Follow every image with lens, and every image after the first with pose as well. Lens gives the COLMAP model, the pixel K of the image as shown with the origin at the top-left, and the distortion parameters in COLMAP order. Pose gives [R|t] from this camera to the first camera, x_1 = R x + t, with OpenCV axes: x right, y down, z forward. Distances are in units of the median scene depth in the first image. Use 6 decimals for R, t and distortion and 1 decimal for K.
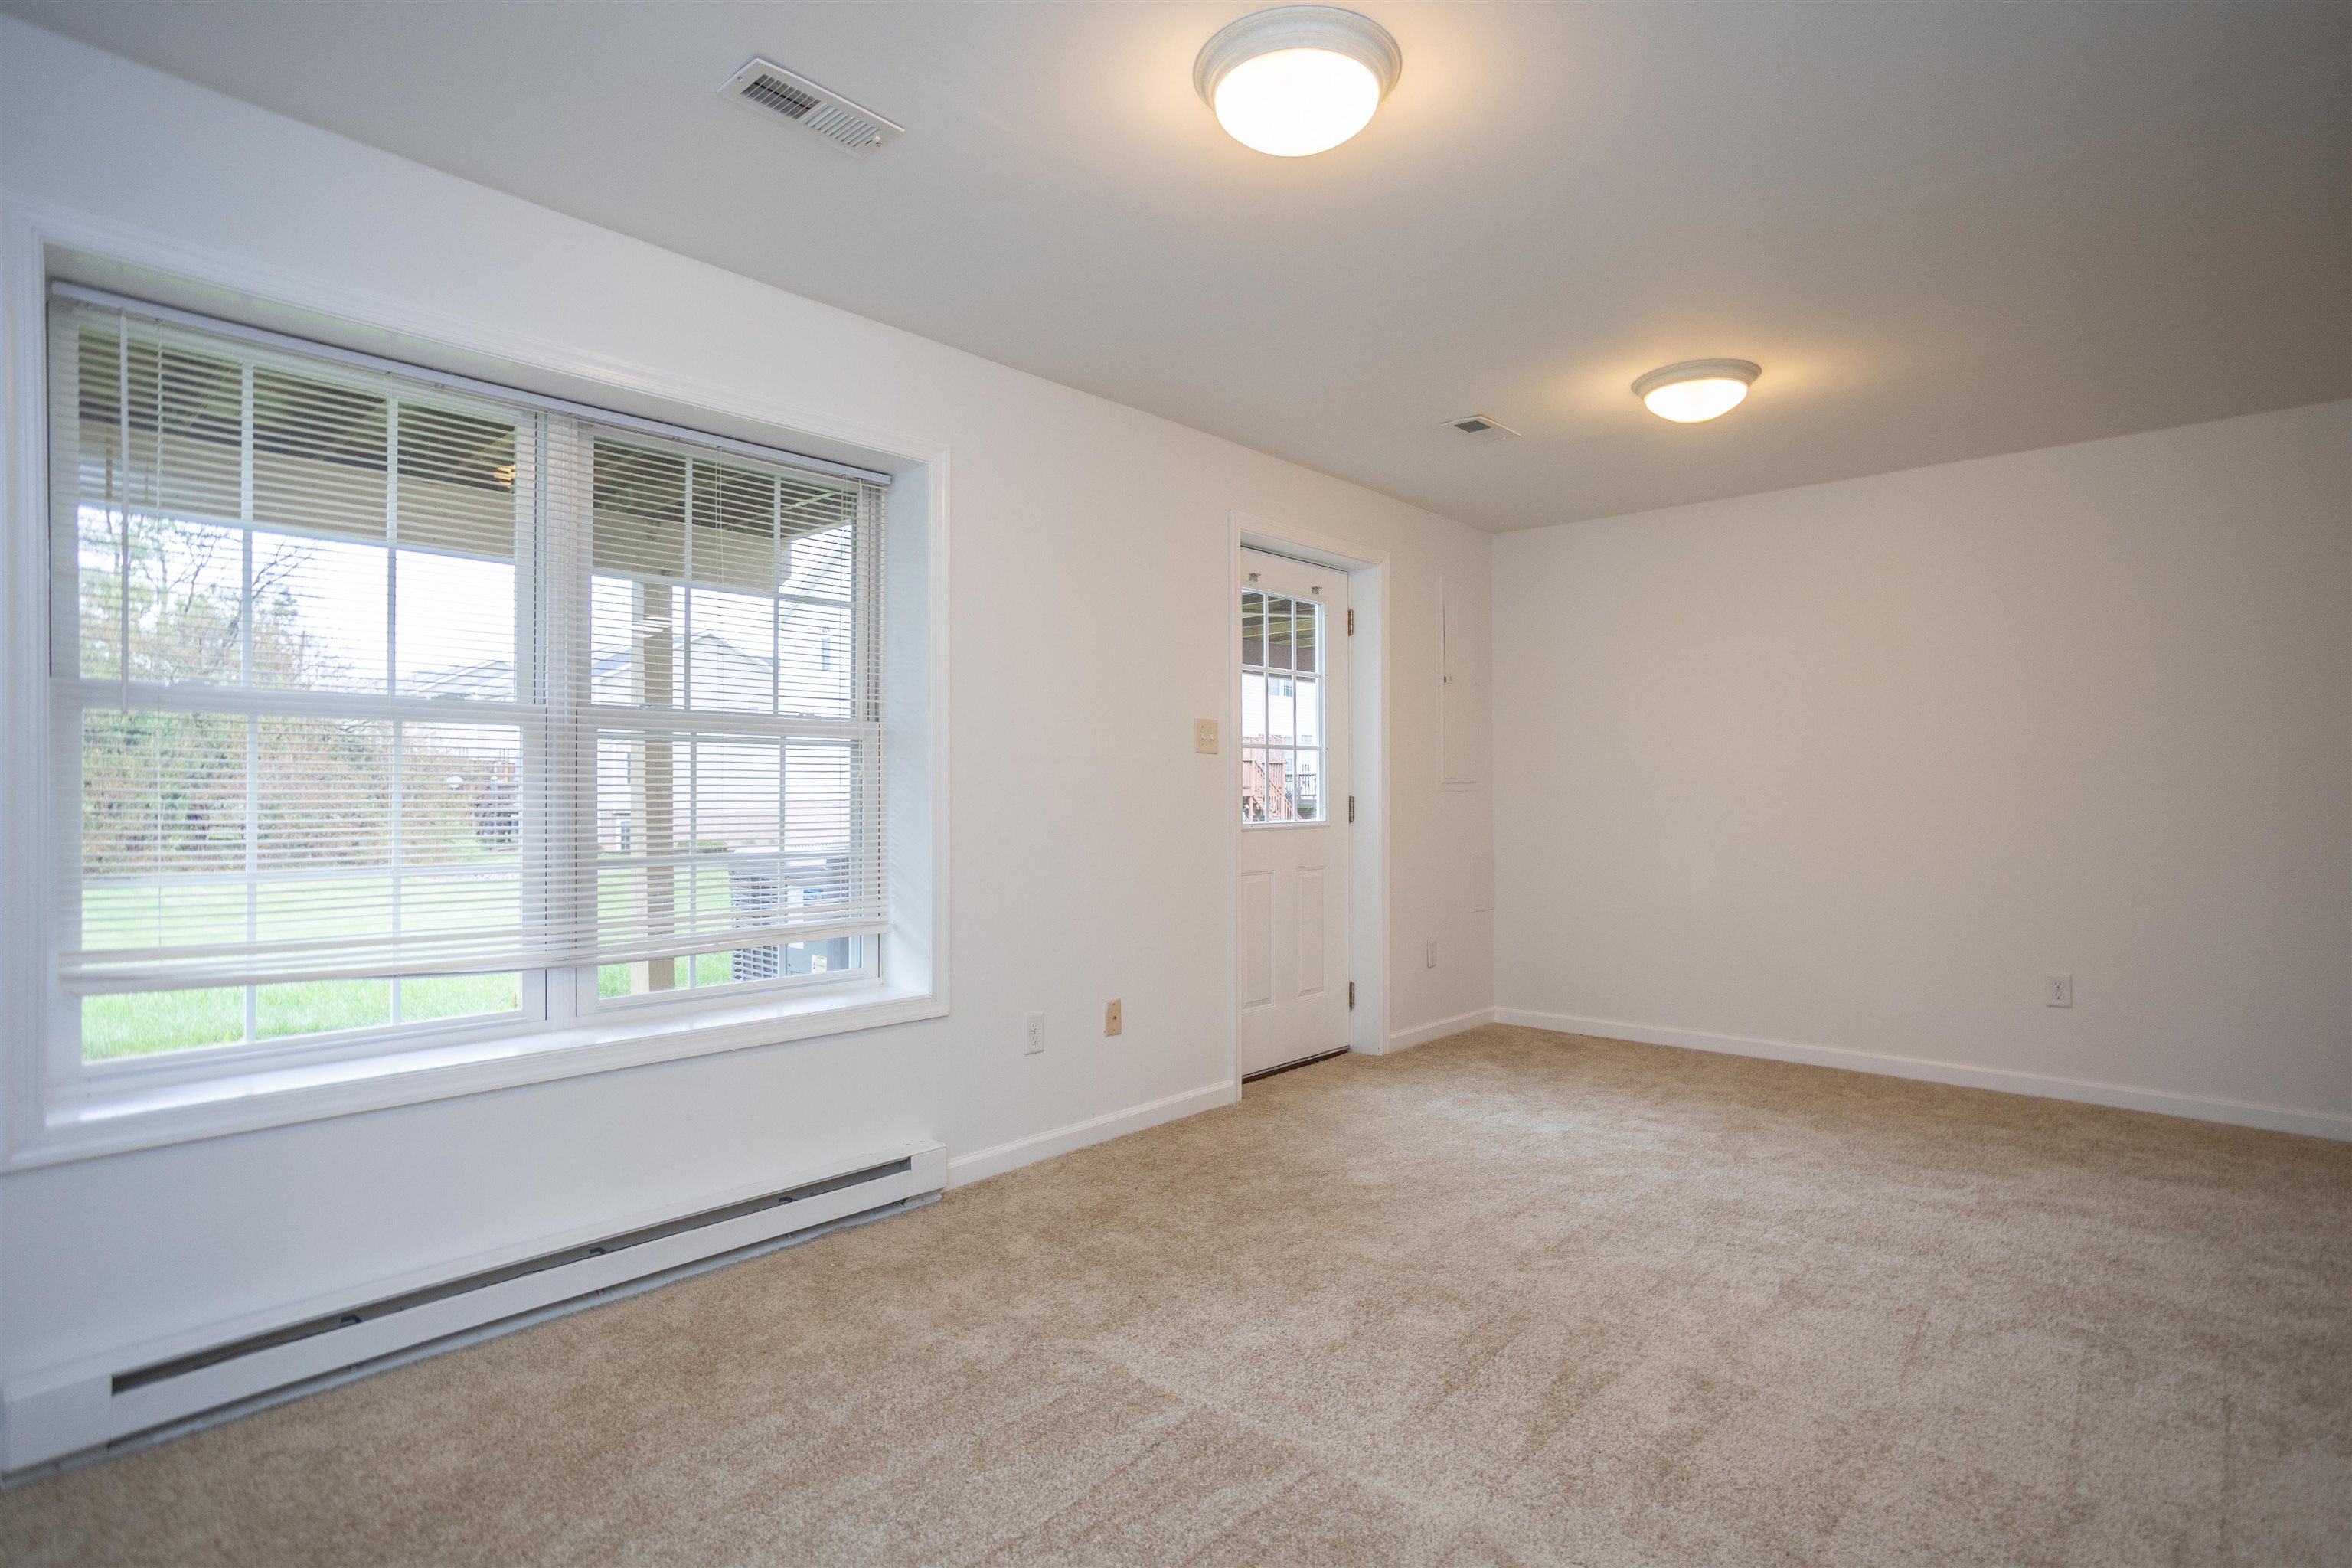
lens RADIAL K [[1137.2, 0, 1212.0], [0, 1137.2, 789.0], [0, 0, 1]] dist [-0.042671, 0.029119]
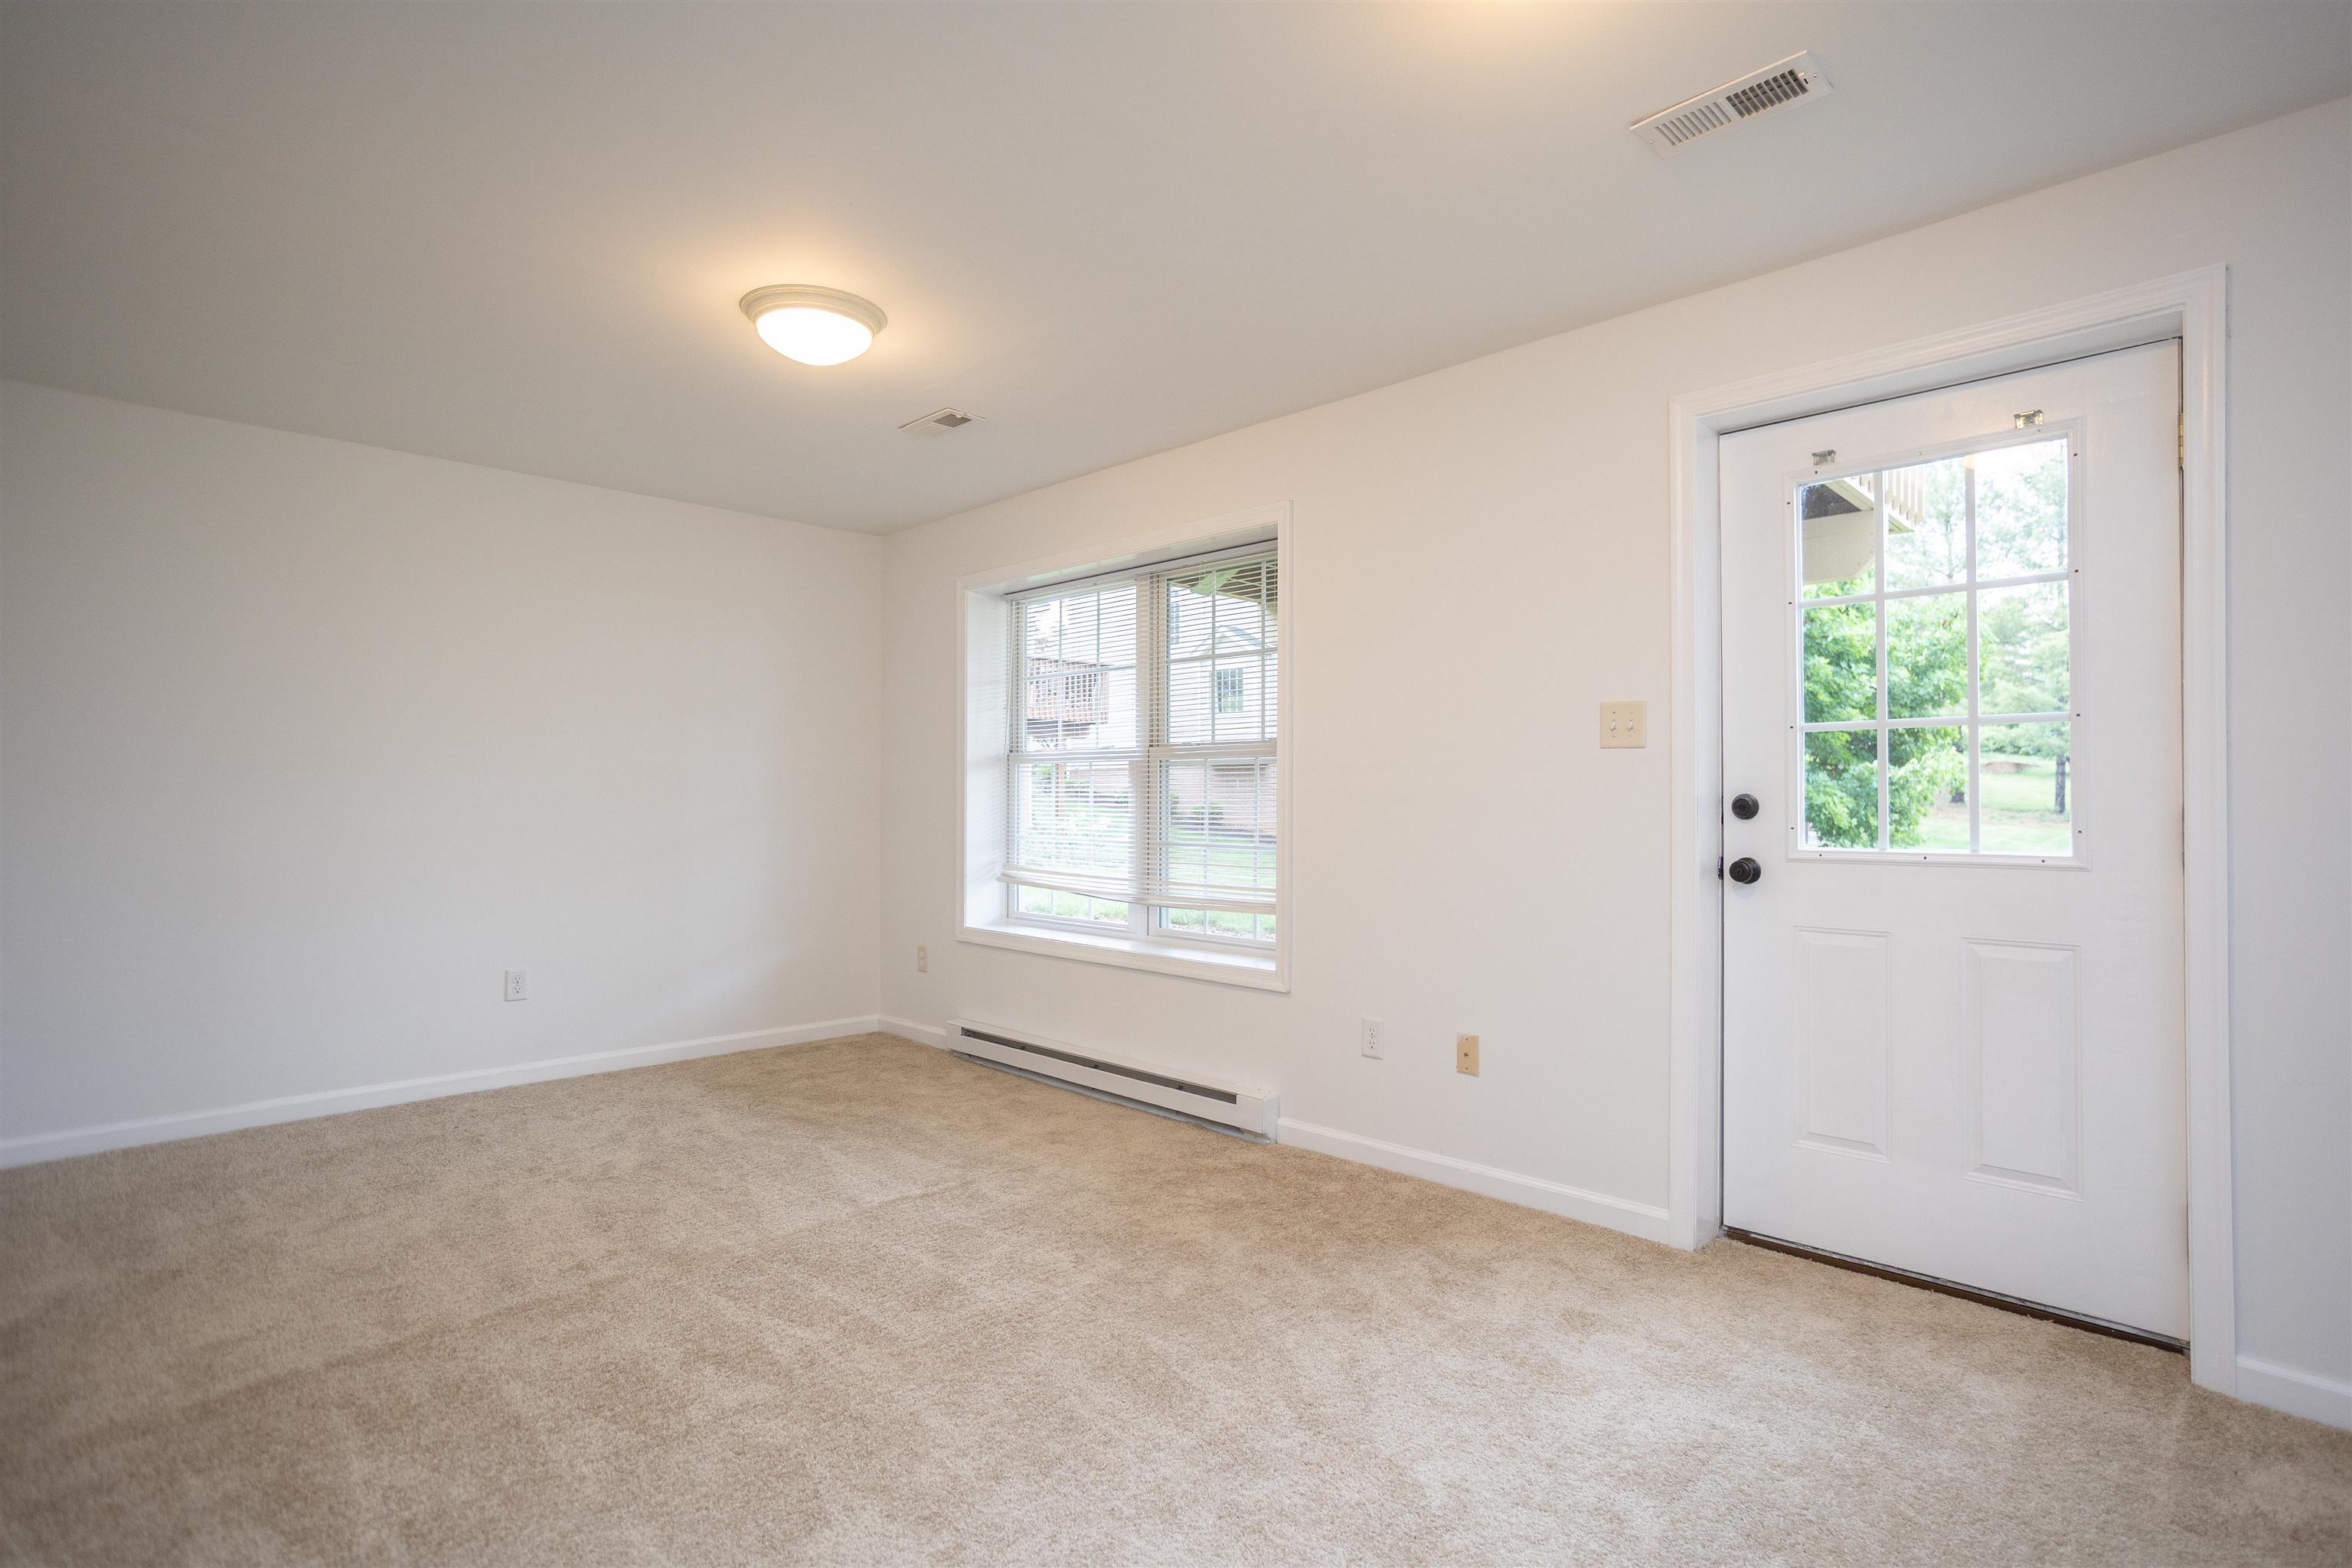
lens RADIAL K [[1137.2, 0, 1212.0], [0, 1137.2, 789.0], [0, 0, 1]] dist [-0.042671, 0.029119]
pose [[-0.014705, -0.007549, -0.999863, 0.980820], [0.000336, 0.999971, -0.007555, 0.001359], [0.999892, -0.000447, -0.014703, 0.997019]]
